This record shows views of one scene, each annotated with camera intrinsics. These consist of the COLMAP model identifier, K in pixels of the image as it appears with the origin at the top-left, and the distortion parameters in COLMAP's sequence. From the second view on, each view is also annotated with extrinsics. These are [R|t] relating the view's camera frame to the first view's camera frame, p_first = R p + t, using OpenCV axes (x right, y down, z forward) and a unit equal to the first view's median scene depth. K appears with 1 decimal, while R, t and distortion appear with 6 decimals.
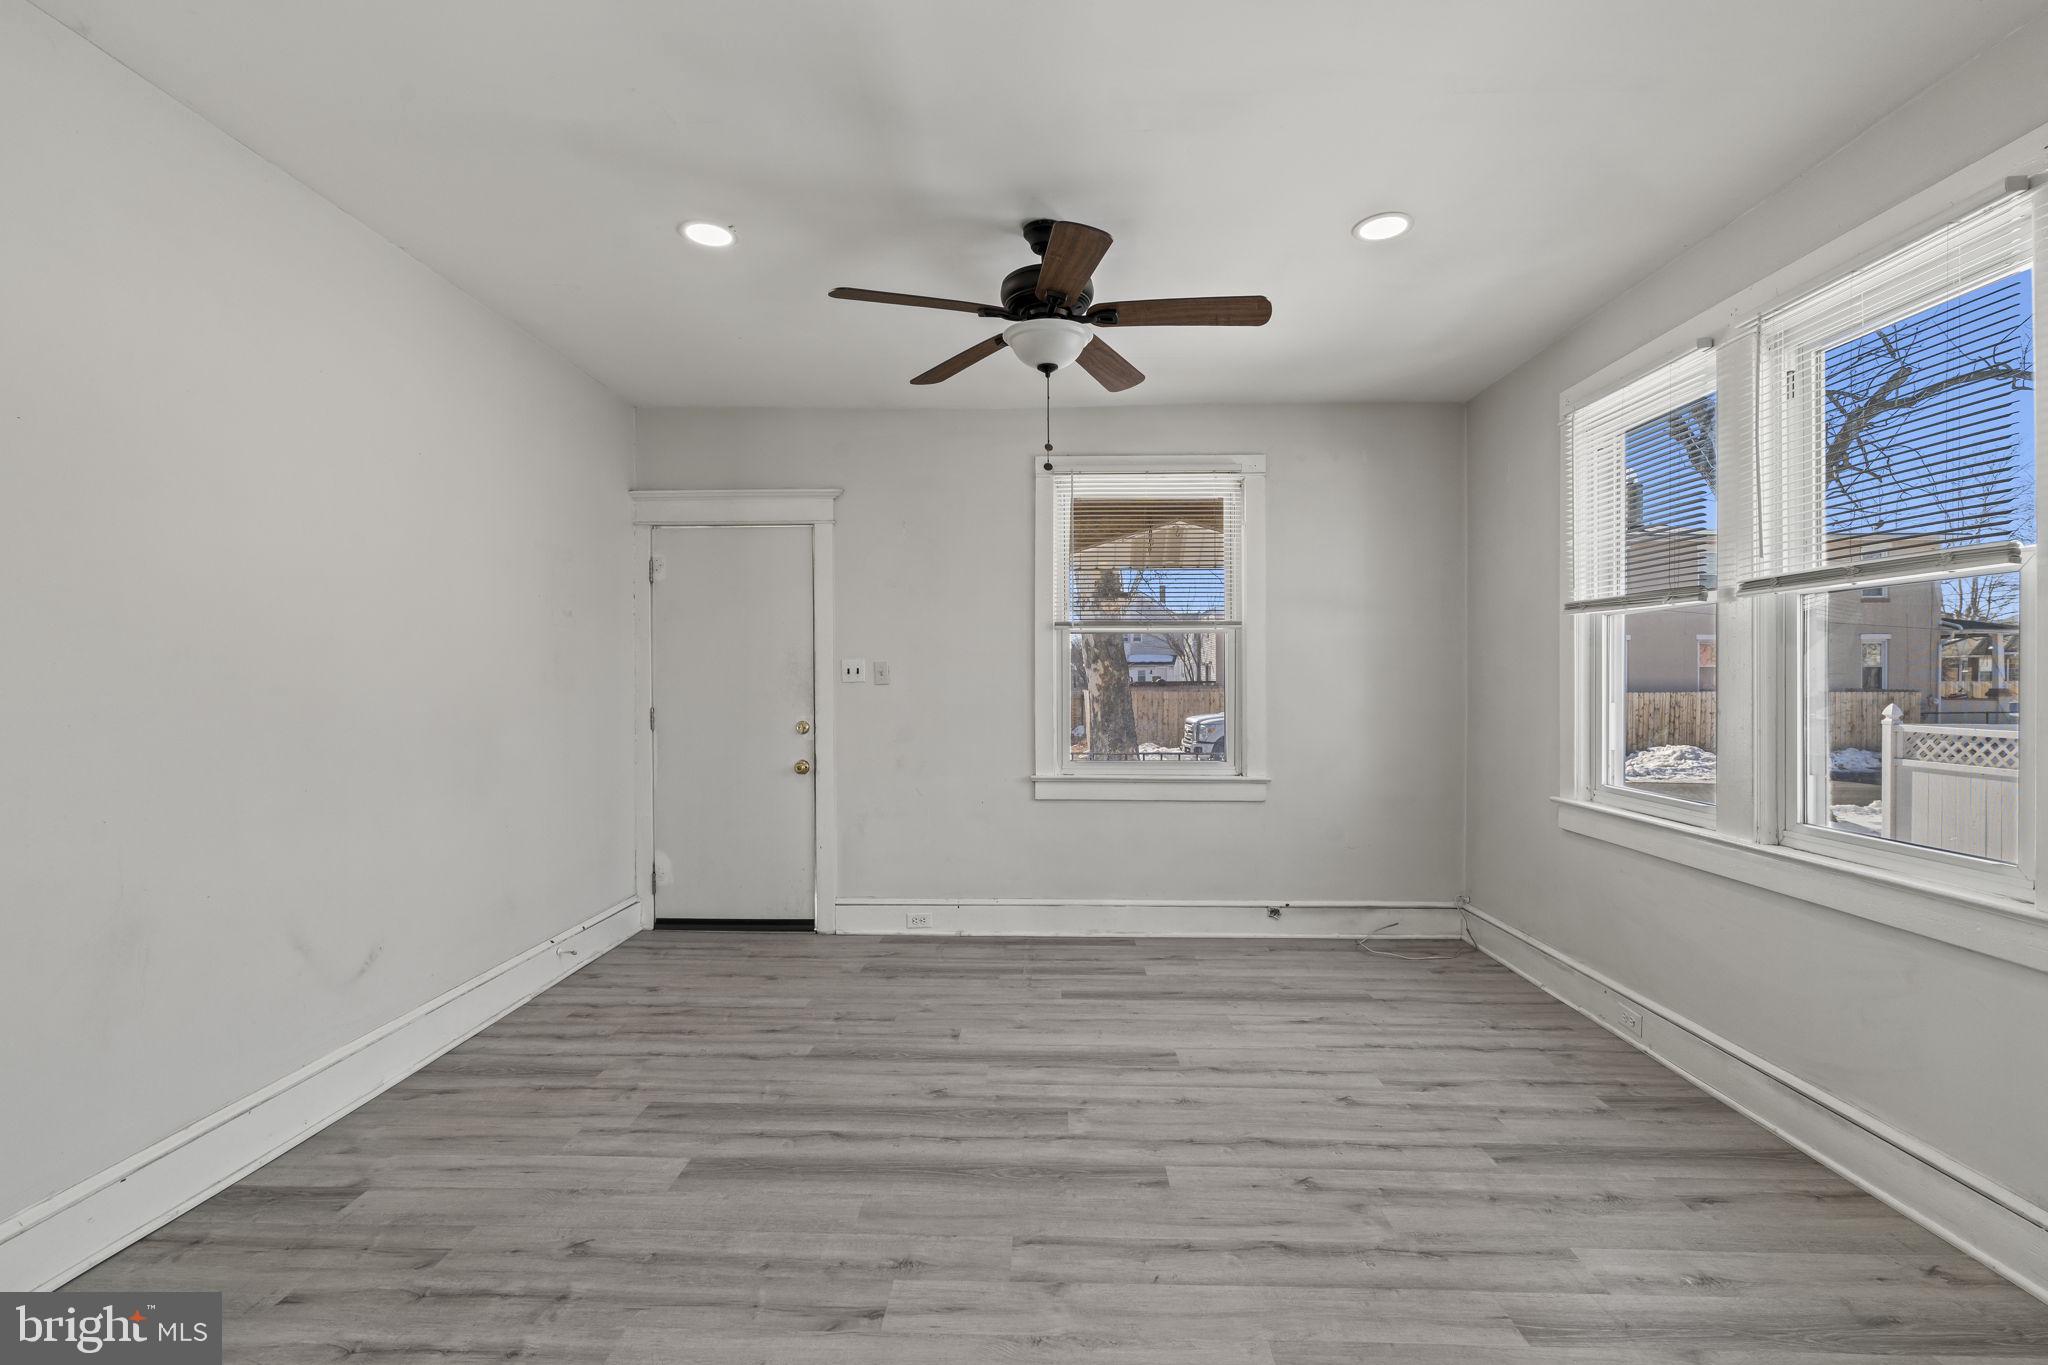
lens RADIAL K [[950.5, 0, 1046.6], [0, 950.5, 688.4], [0, 0, 1]] dist [-0.002899, -0.000168]
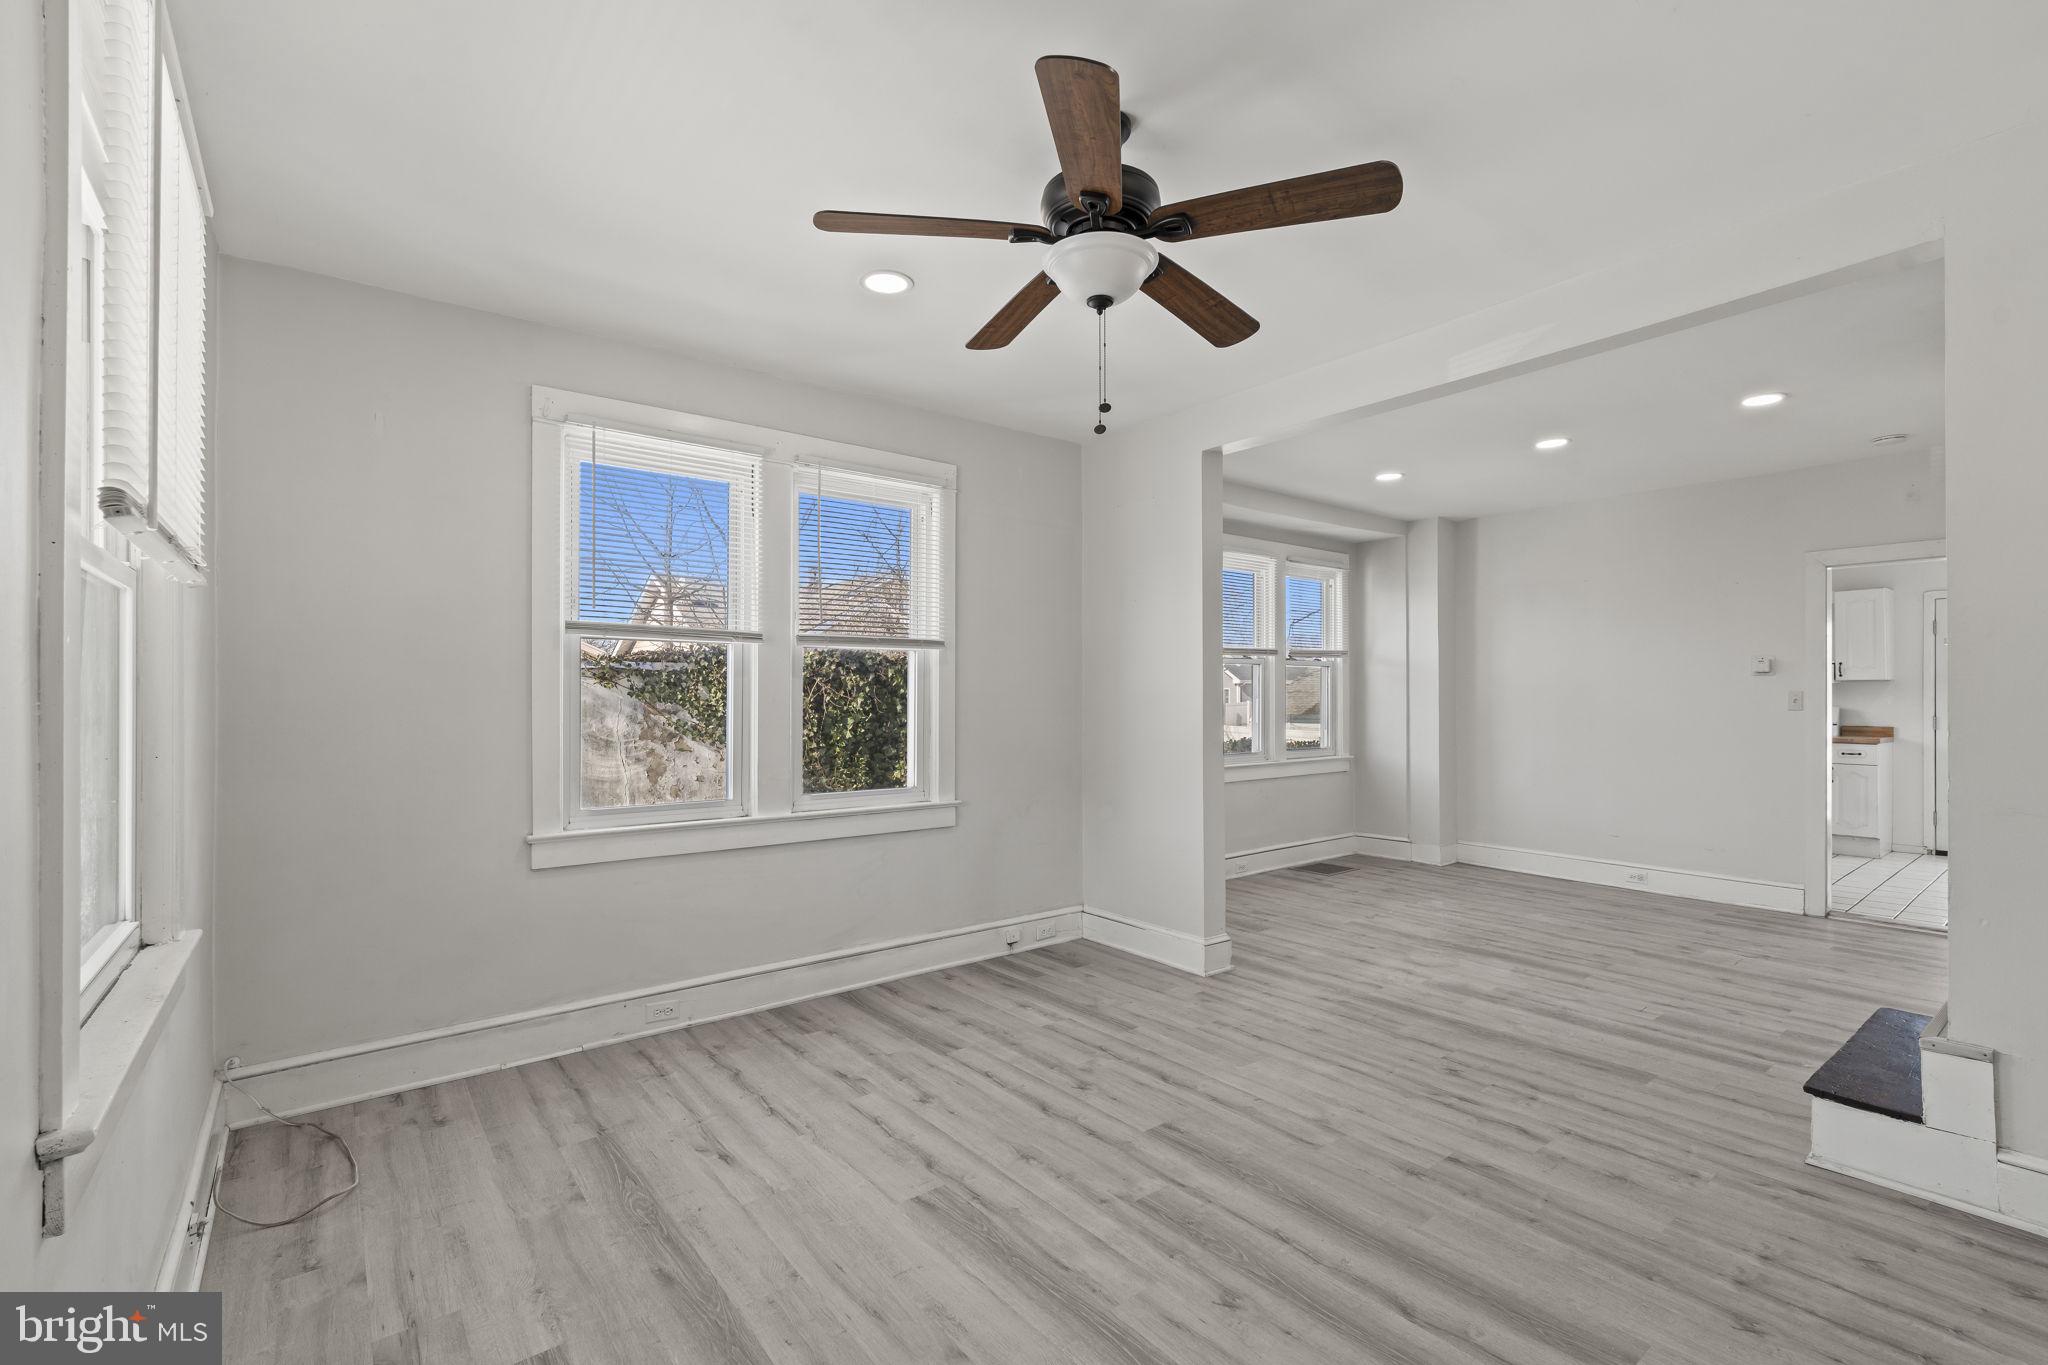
lens RADIAL K [[869.4, 0, 1024.0], [0, 869.4, 682.5], [0, 0, 1]] dist [0.000603, -0.000384]
pose [[-0.626674, 0.014428, 0.779148, -0.519822], [0.007448, 0.999894, -0.012526, -0.024789], [-0.779246, -0.002047, -0.626715, 1.504554]]
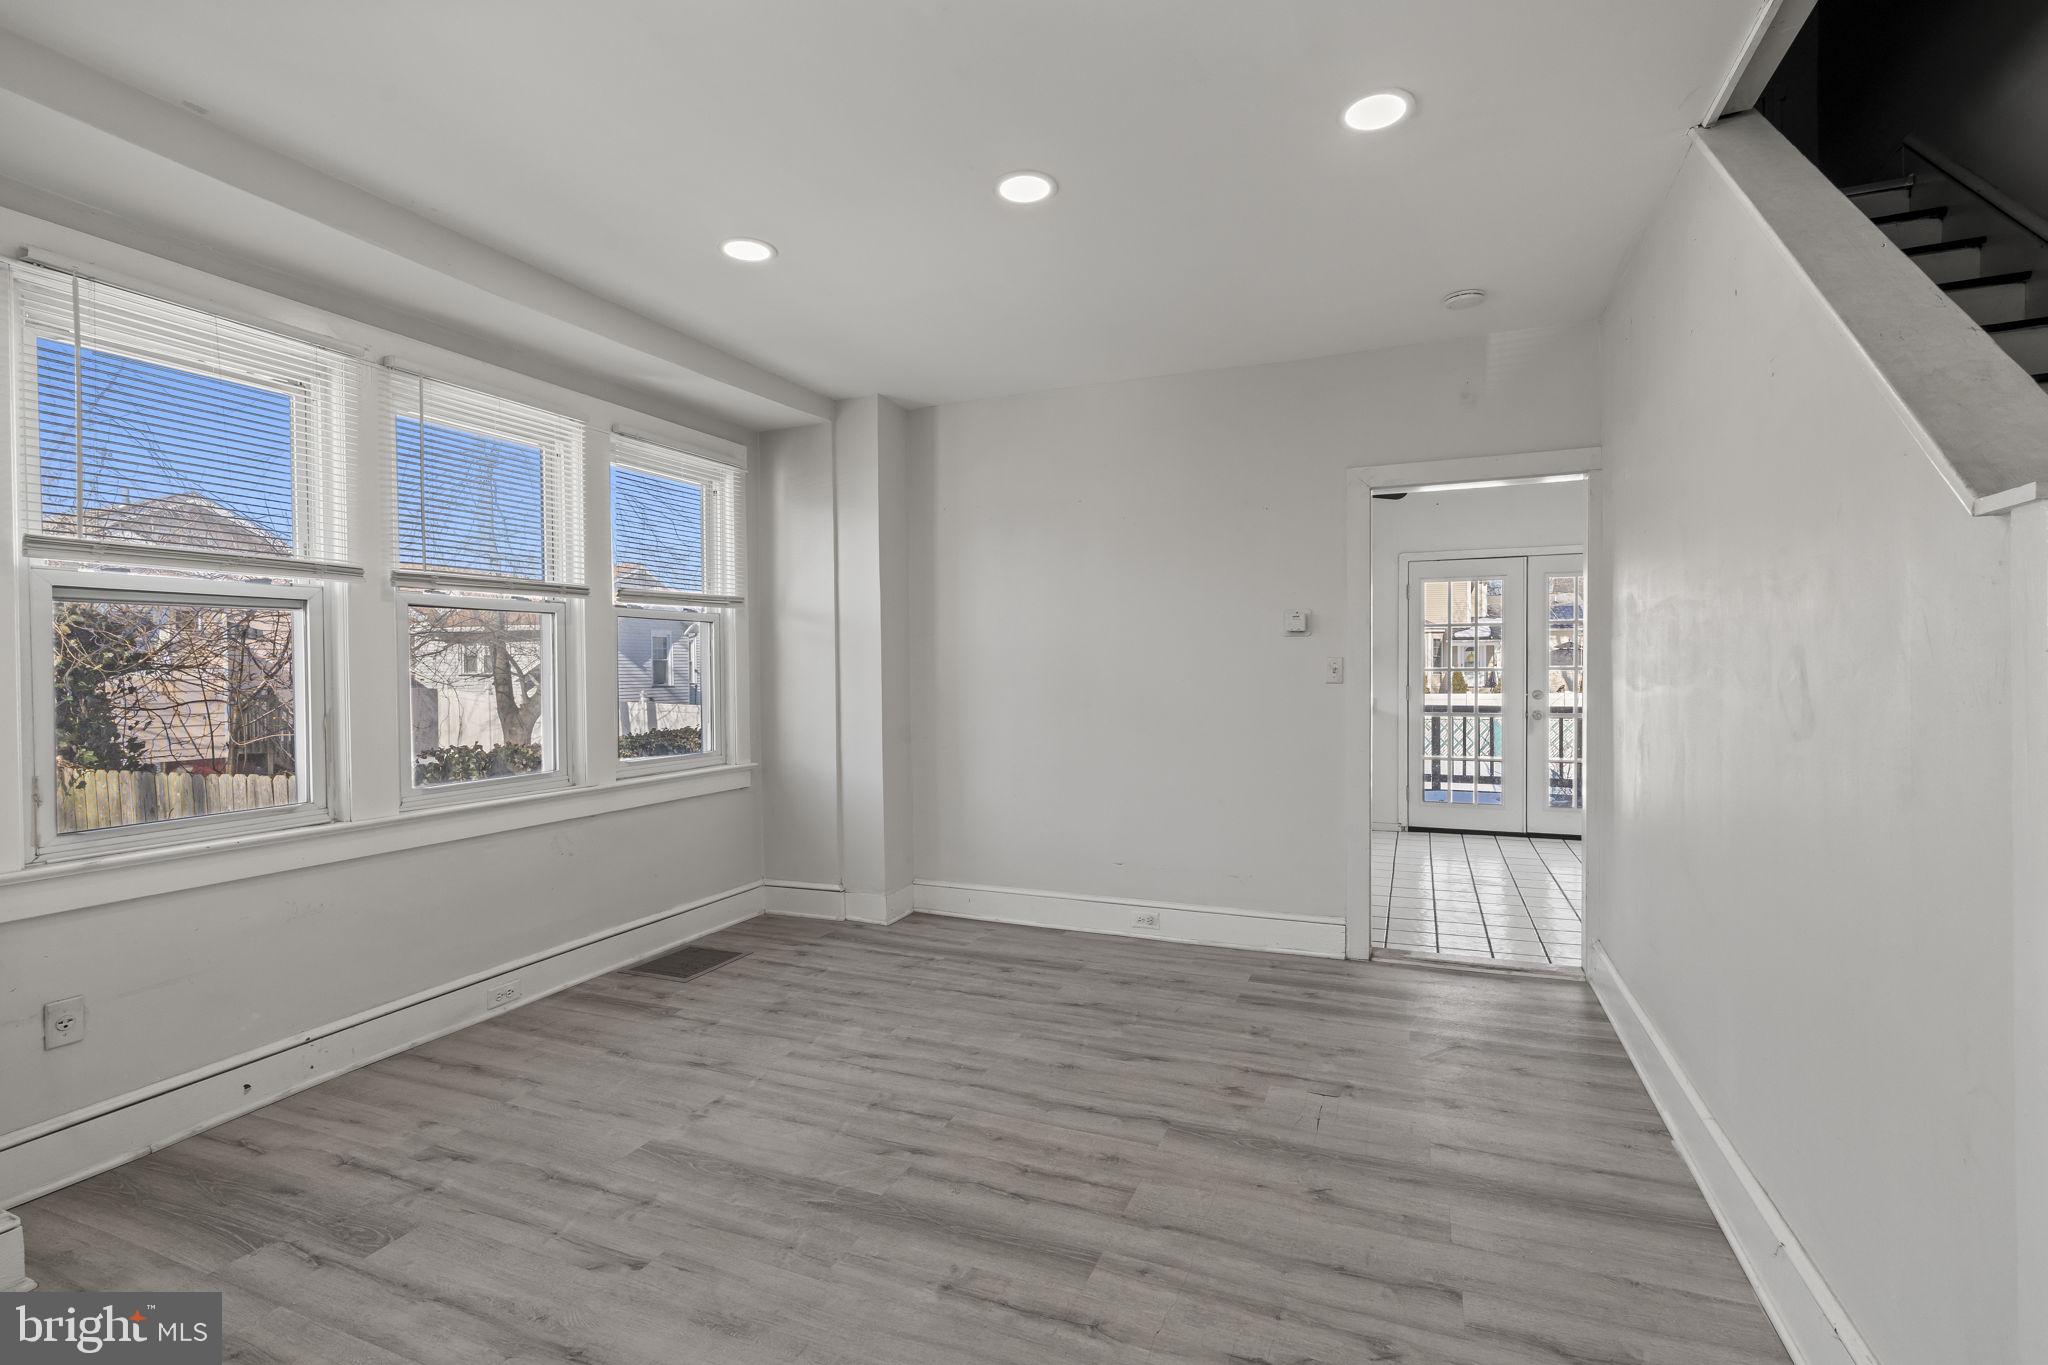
lens RADIAL K [[971.6, 0, 1008.8], [0, 971.6, 671.1], [0, 0, 1]] dist [-0.001370, -0.000165]
pose [[-0.925526, 0.008092, 0.378598, -0.188381], [0.012891, 0.999865, 0.010142, 0.009548], [-0.378465, 0.014268, -0.925505, 0.542856]]
